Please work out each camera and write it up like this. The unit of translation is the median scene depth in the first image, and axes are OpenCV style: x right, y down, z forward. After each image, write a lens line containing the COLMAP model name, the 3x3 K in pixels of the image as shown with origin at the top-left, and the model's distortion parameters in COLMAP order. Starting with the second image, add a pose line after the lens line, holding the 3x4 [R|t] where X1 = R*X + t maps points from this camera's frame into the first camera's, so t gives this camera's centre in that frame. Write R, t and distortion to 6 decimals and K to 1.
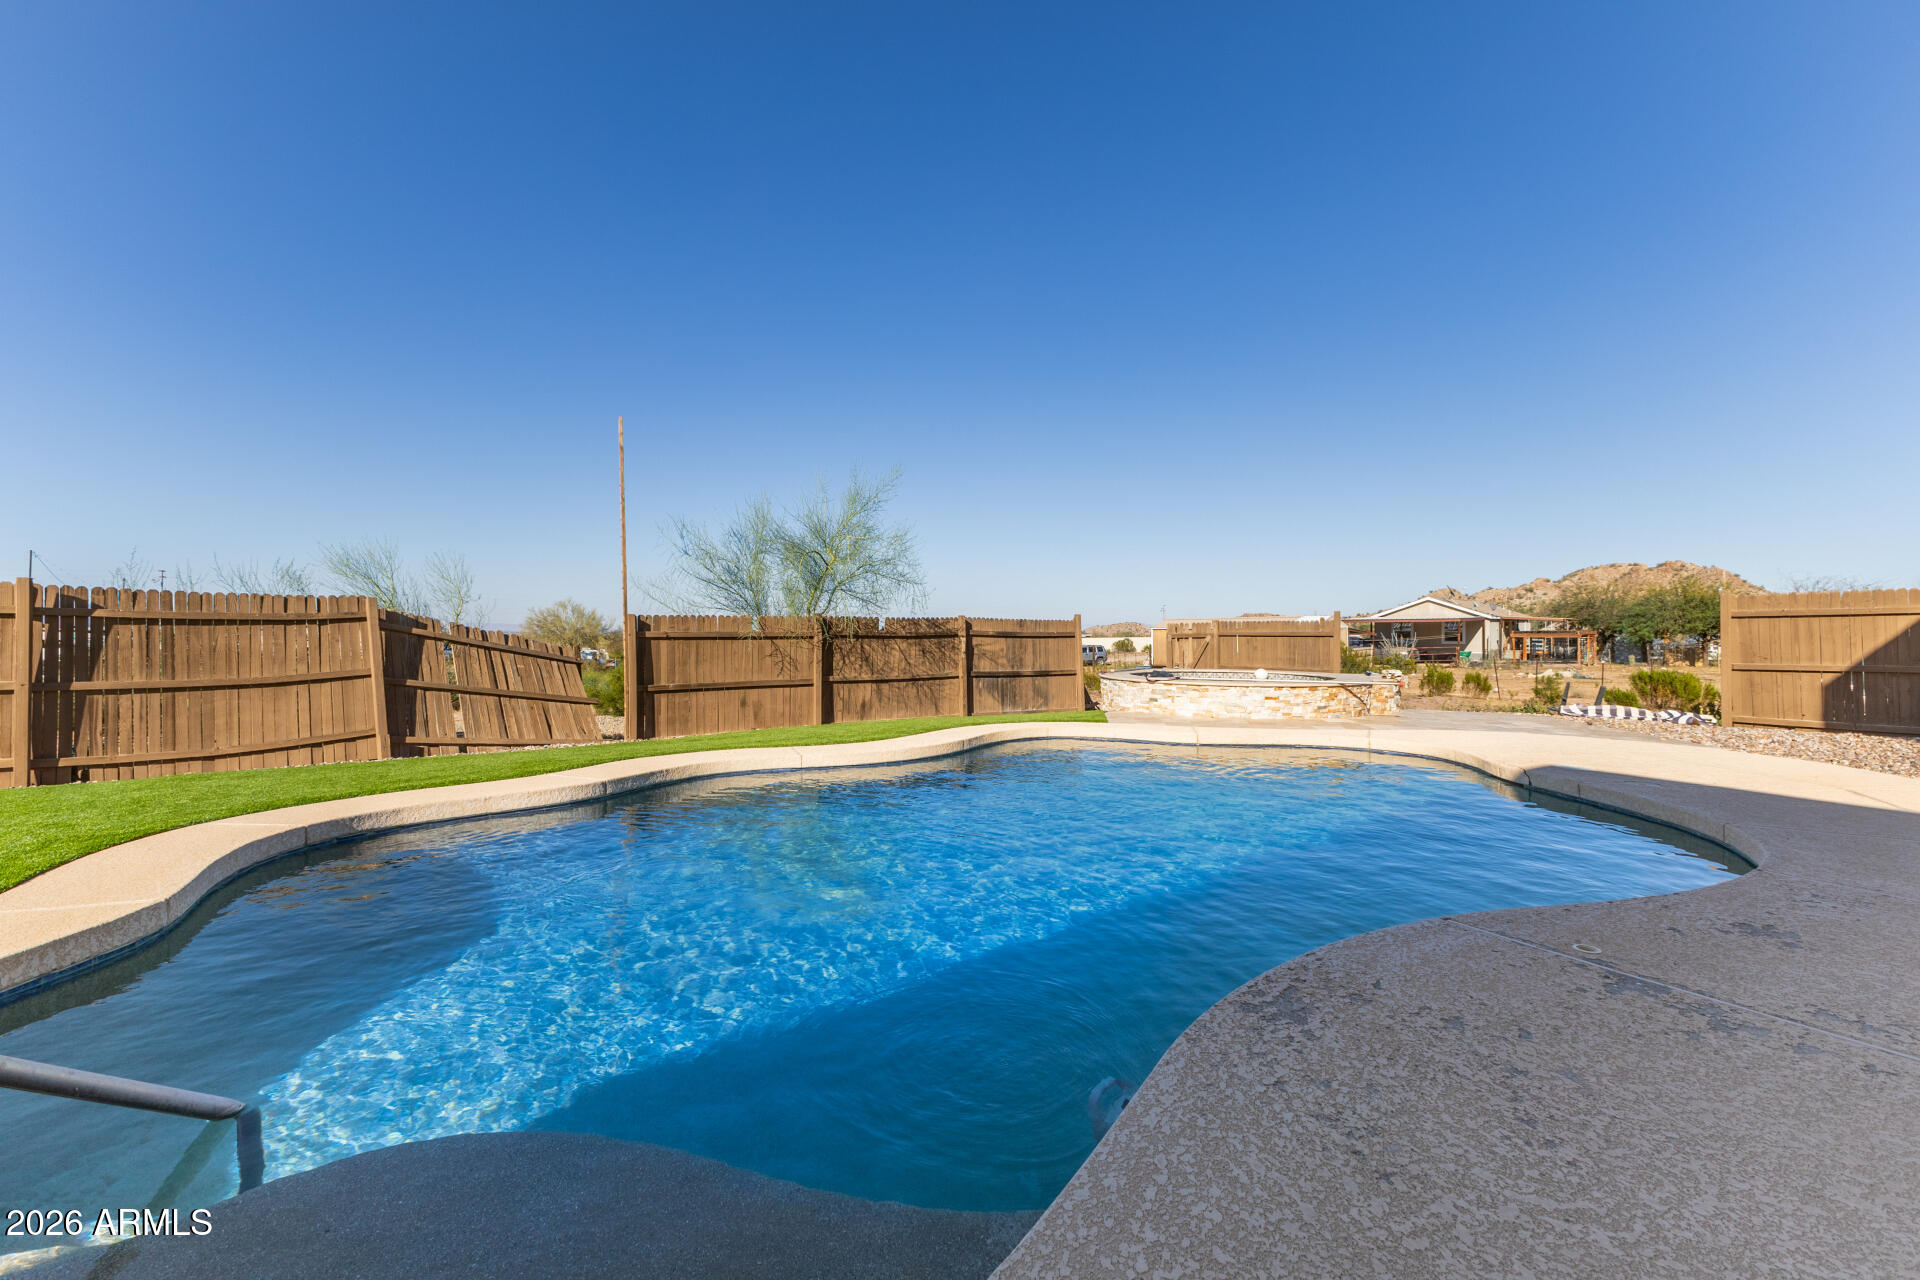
lens RADIAL K [[846.0, 0, 951.4], [0, 846.0, 635.1], [0, 0, 1]] dist [0.009940, -0.001461]
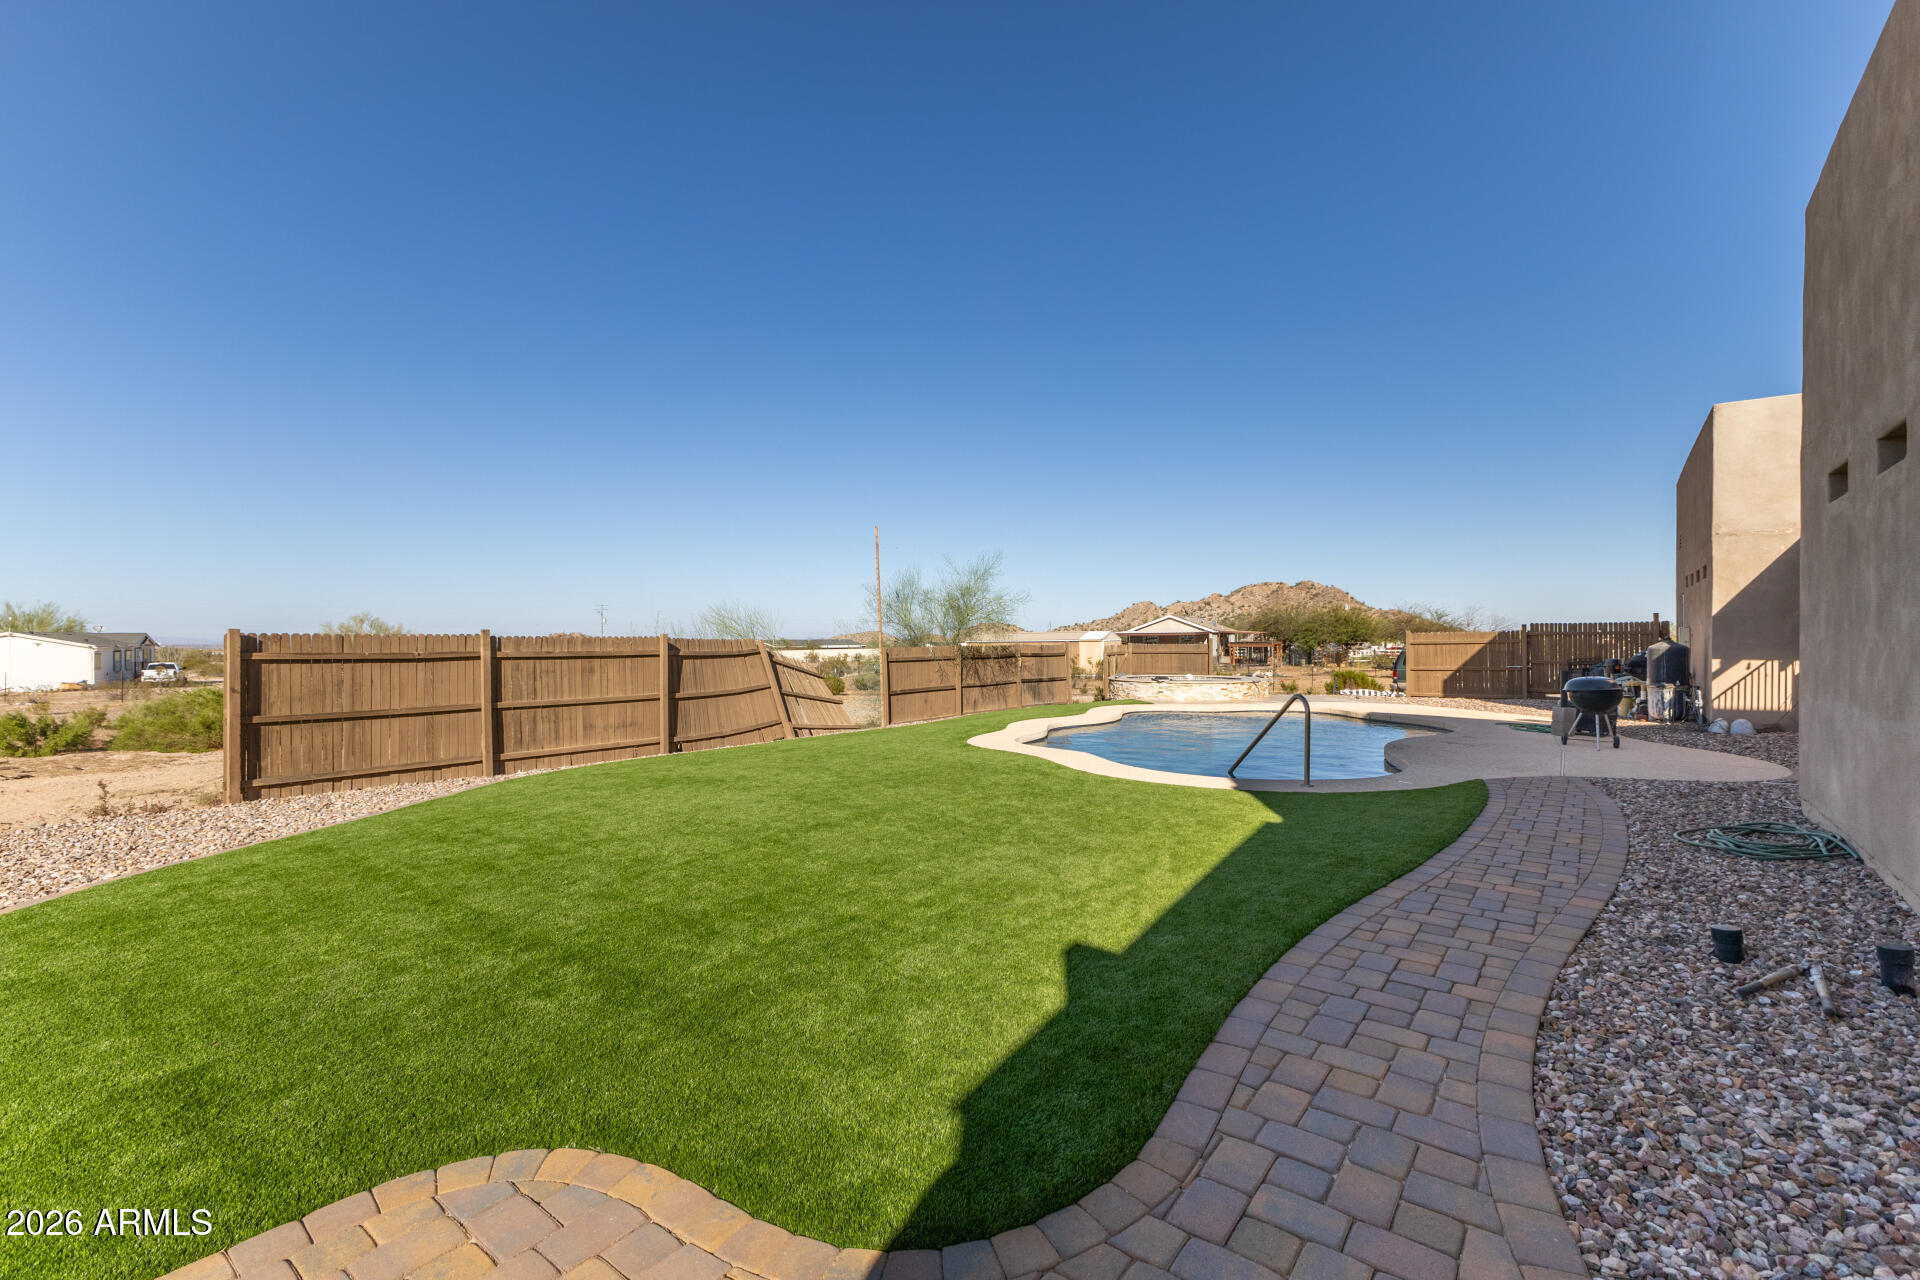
lens RADIAL K [[846.0, 0, 964.4], [0, 846.0, 640.6], [0, 0, 1]] dist [0.009940, -0.001461]
pose [[0.948507, -0.005688, 0.316705, -0.599118], [0.006951, 0.999972, -0.002859, -0.025257], [-0.316680, 0.004913, 0.948520, -0.474889]]
